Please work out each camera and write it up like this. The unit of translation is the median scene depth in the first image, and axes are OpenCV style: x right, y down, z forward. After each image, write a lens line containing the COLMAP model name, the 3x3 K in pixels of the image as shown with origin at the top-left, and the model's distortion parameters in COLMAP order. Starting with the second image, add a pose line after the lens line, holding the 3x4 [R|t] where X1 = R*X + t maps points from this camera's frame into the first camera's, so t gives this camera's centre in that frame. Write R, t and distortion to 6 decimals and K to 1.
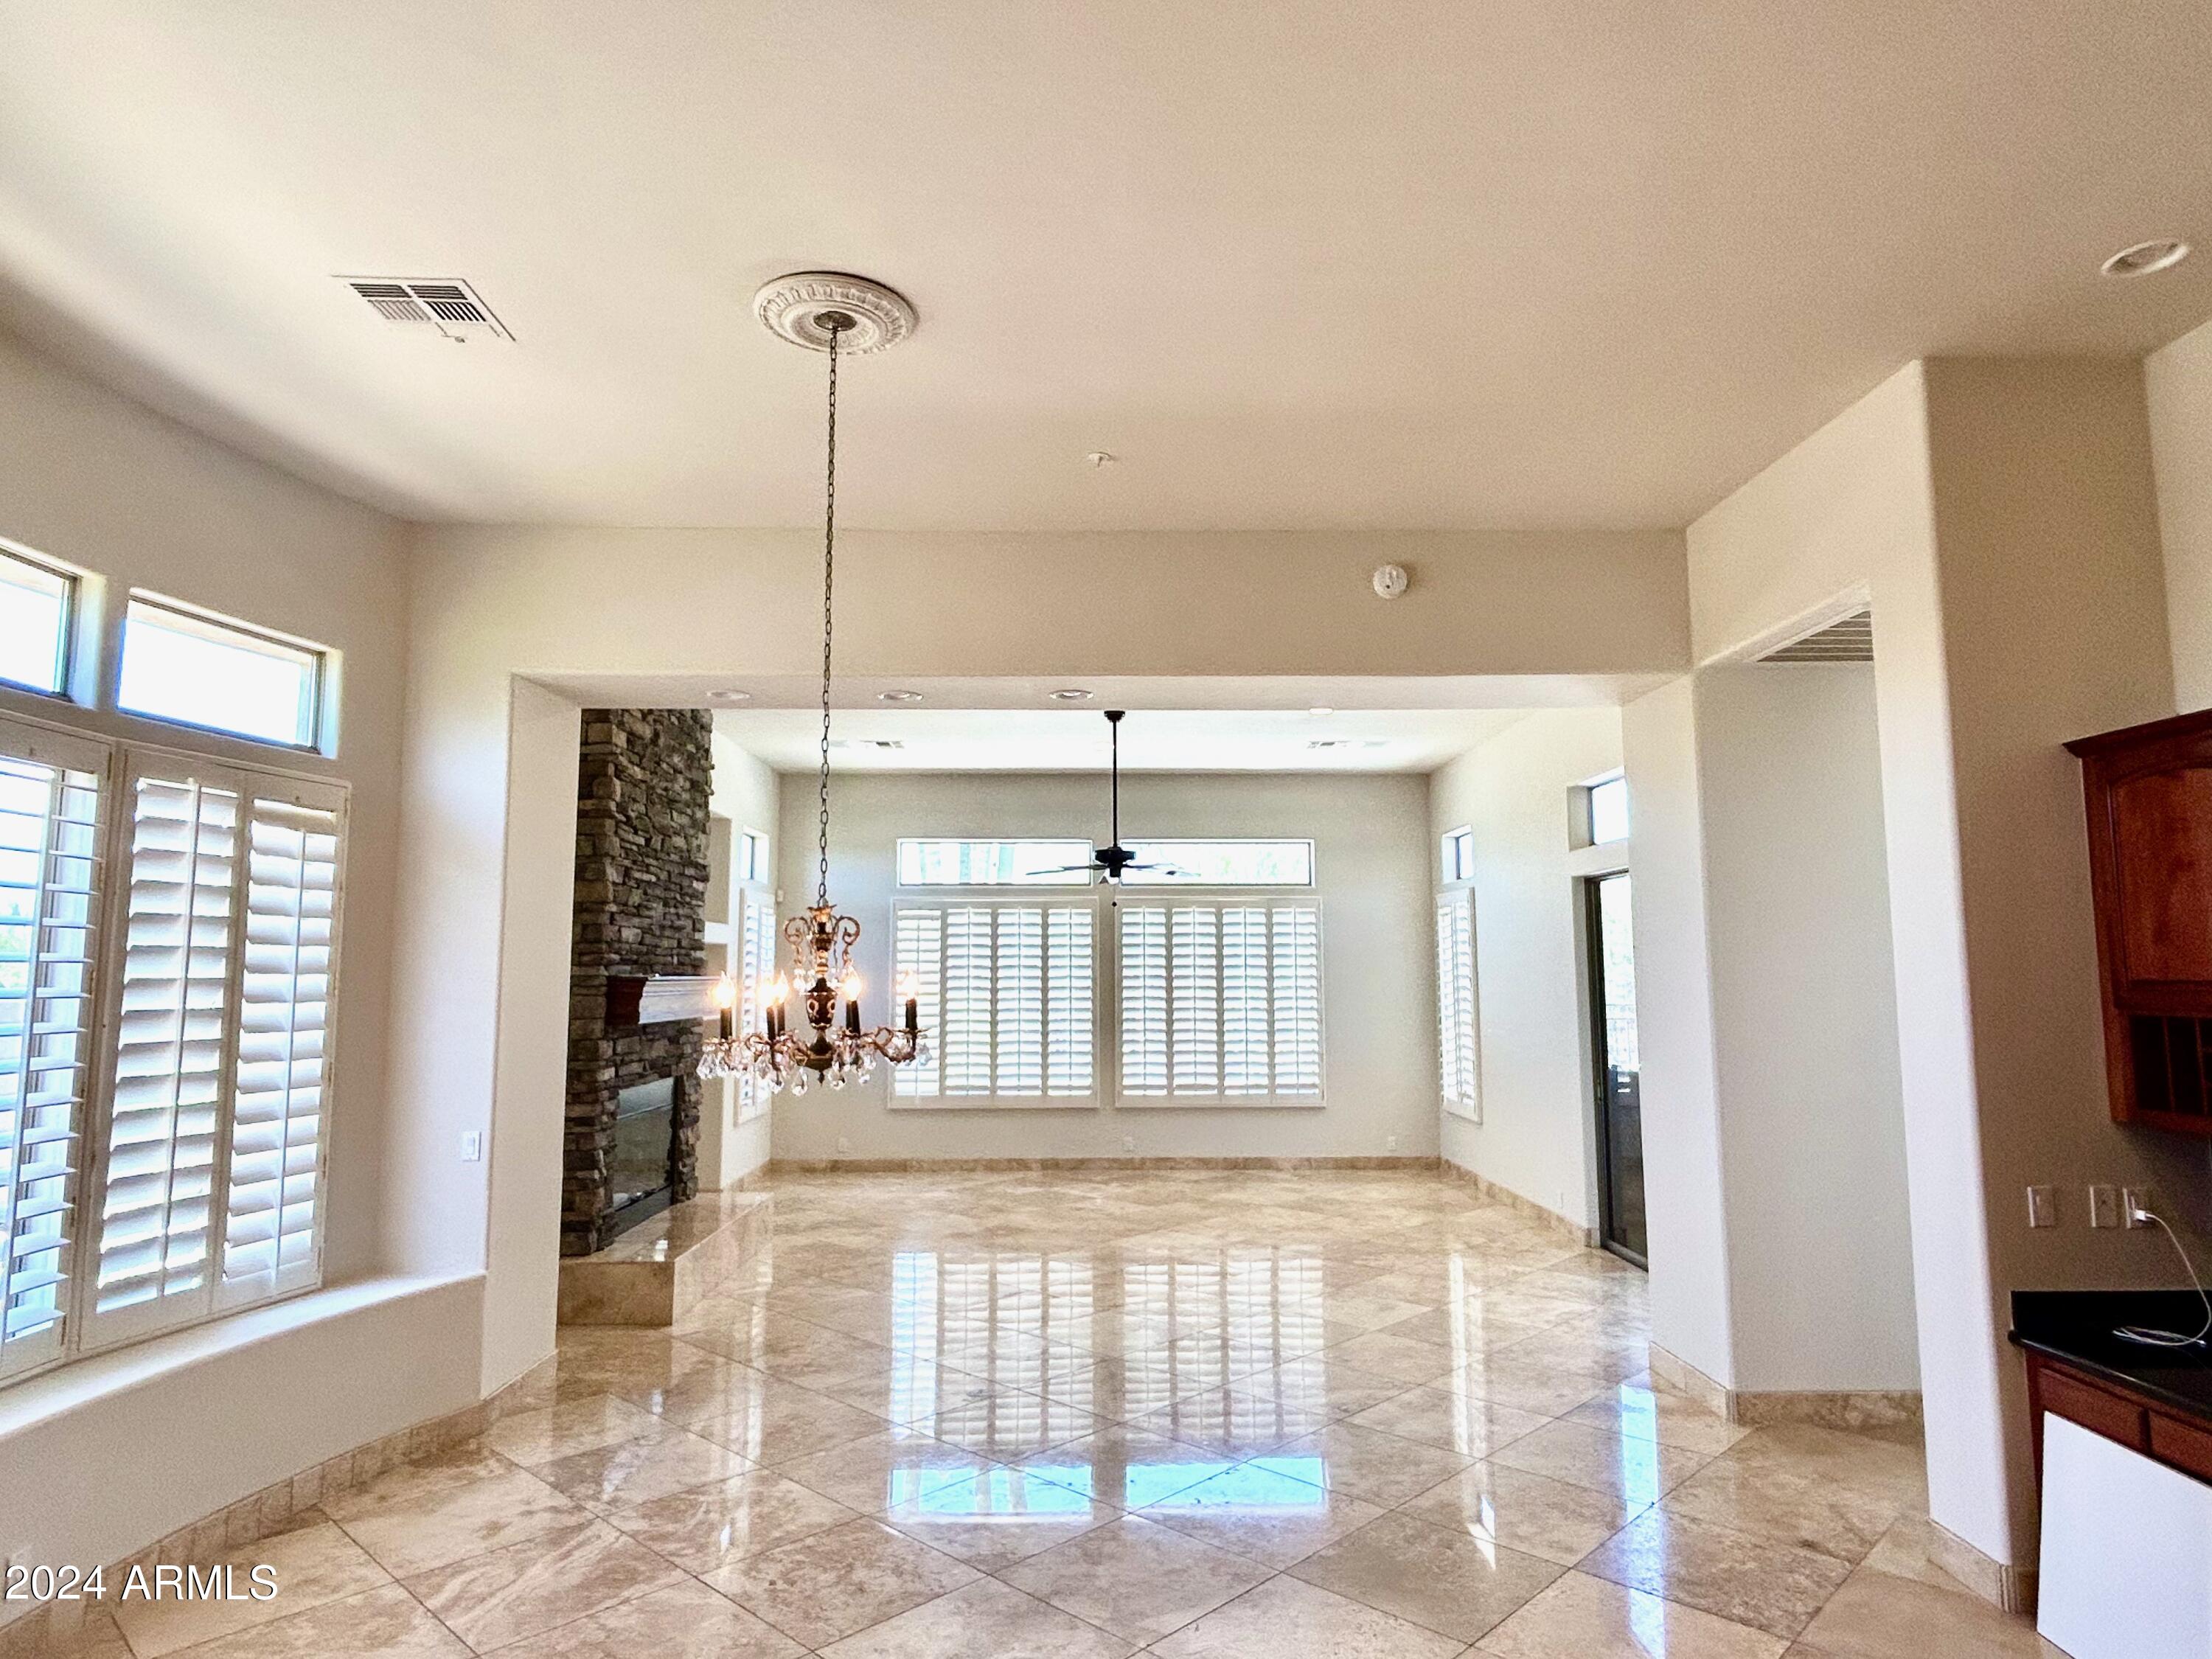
lens RADIAL K [[1293.8, 0, 1105.2], [0, 1293.8, 836.2], [0, 0, 1]] dist [-0.005069, 0.000405]
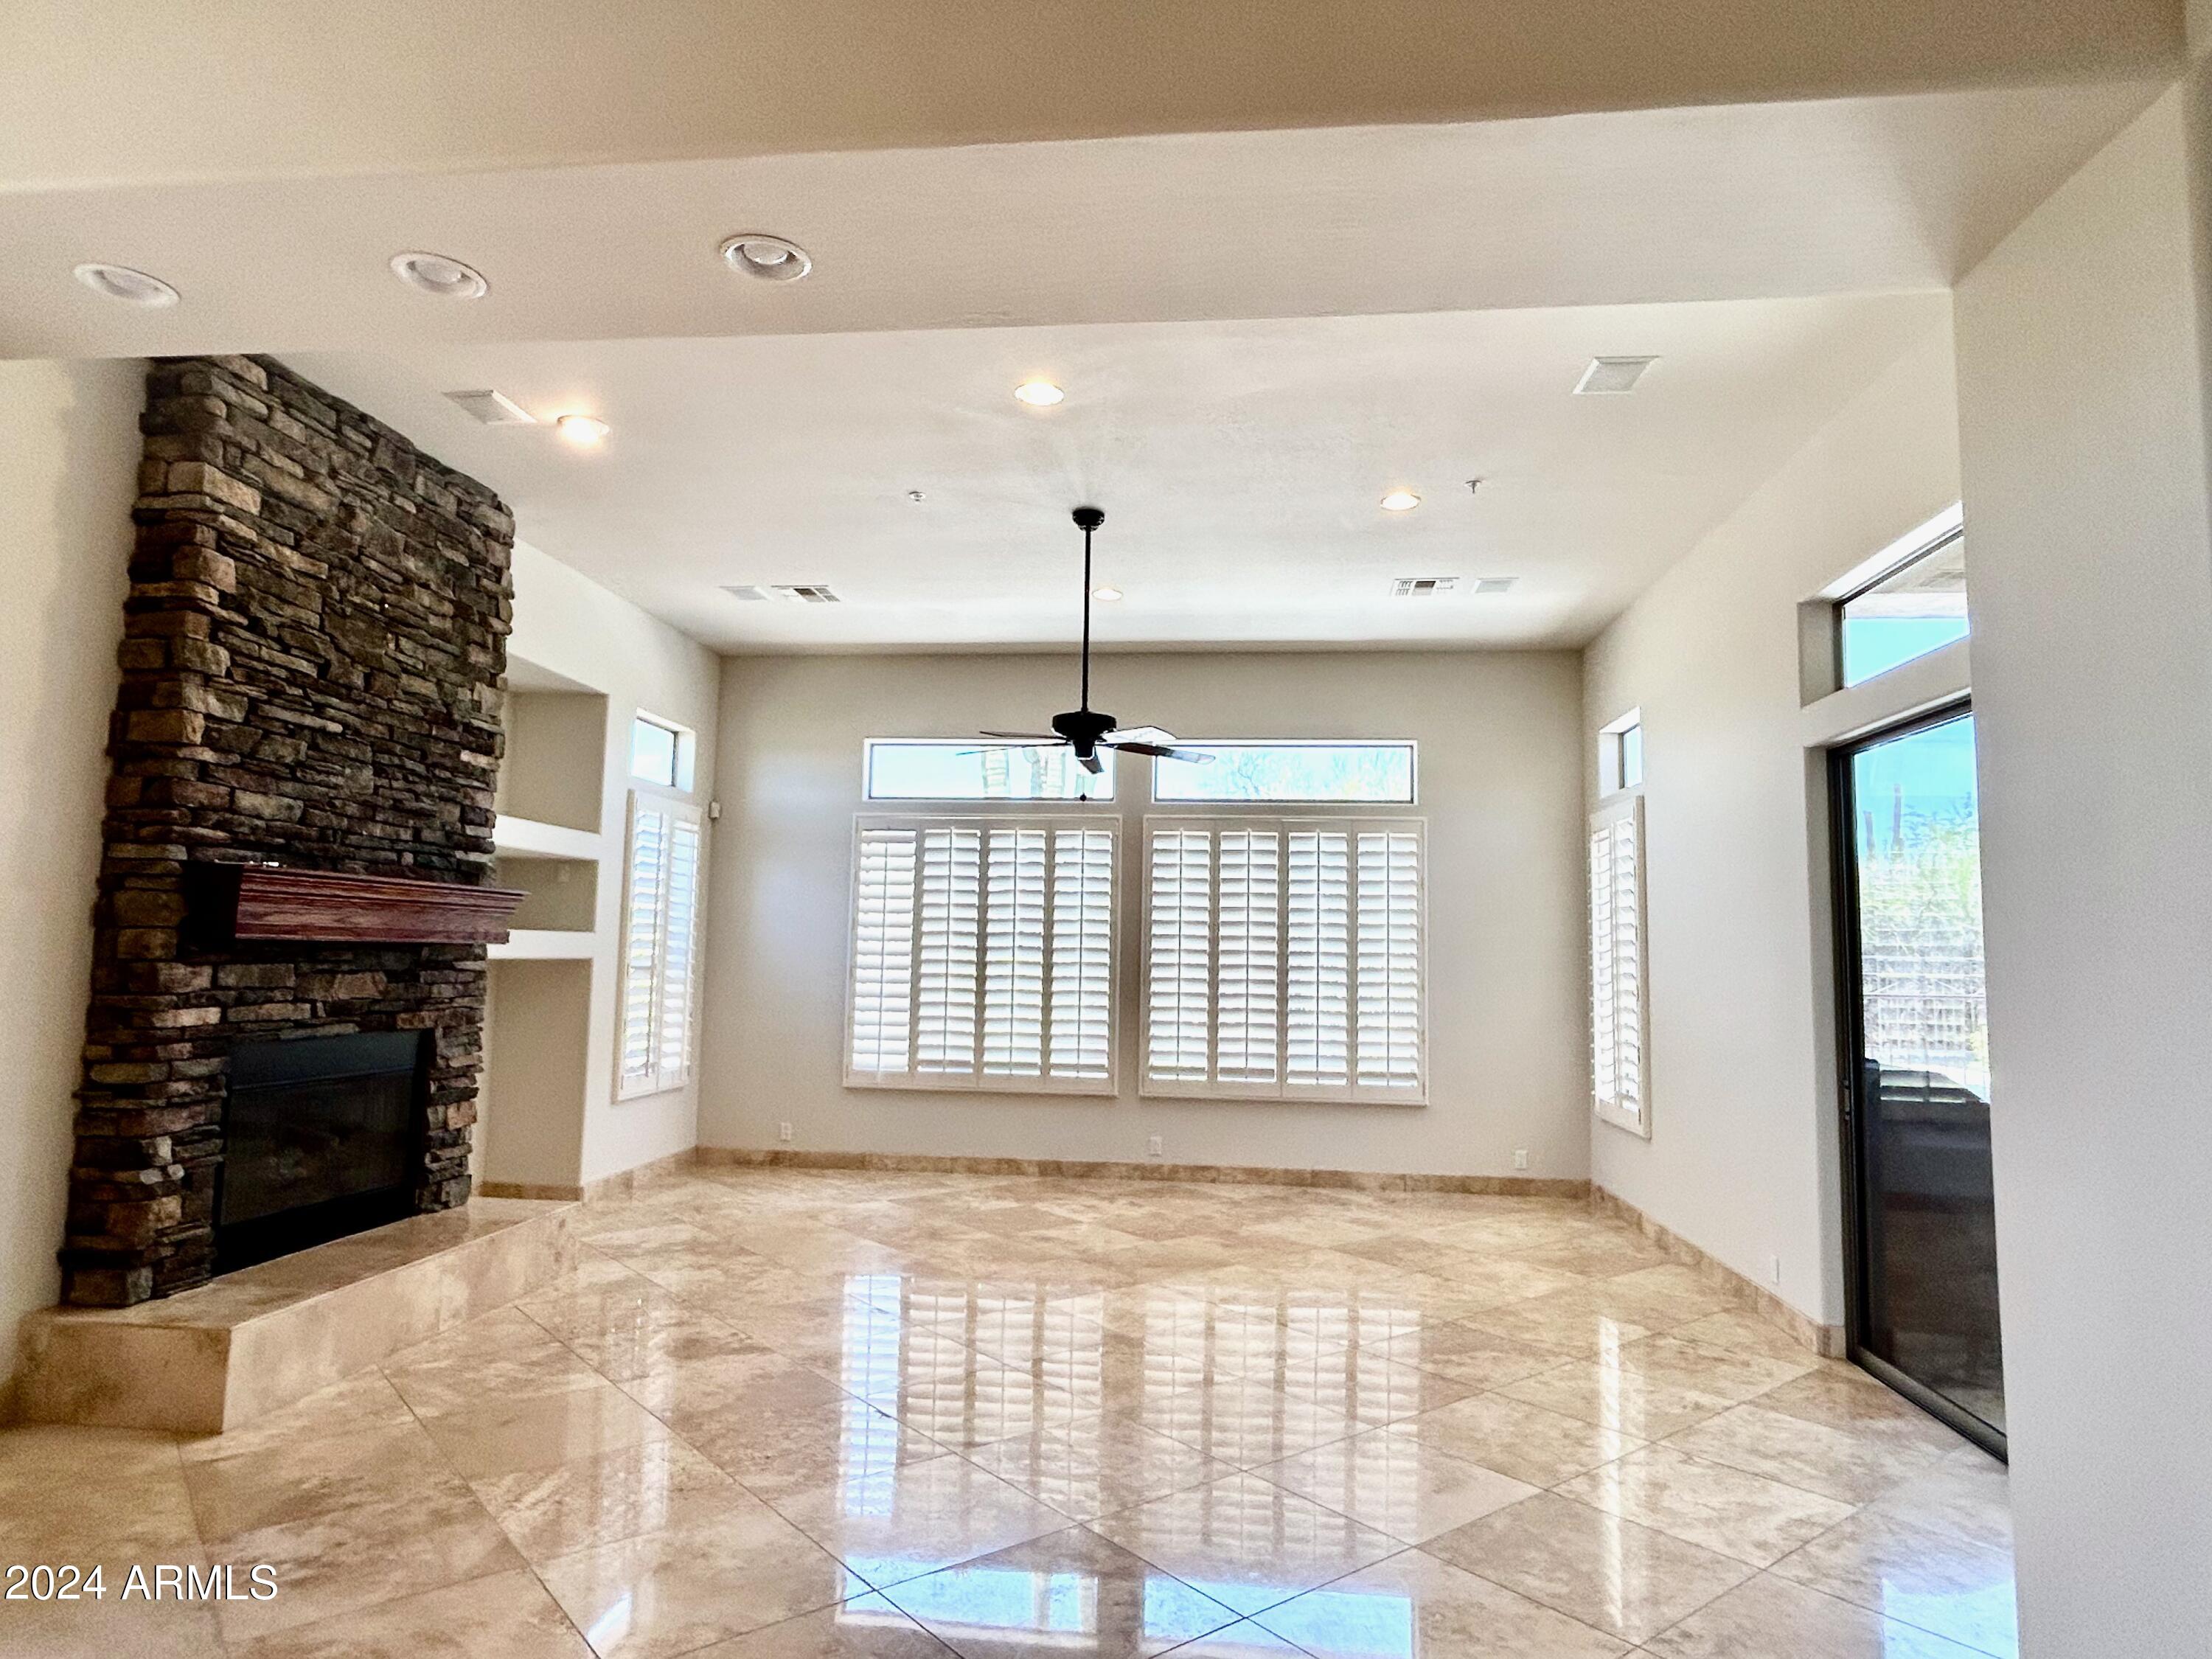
lens RADIAL K [[1293.8, 0, 1105.2], [0, 1293.8, 836.2], [0, 0, 1]] dist [-0.005069, 0.000405]
pose [[0.991915, 0.010519, -0.126467, 0.083447], [-0.008836, 0.999865, 0.013860, 0.050867], [0.126596, -0.012630, 0.991874, 0.265614]]
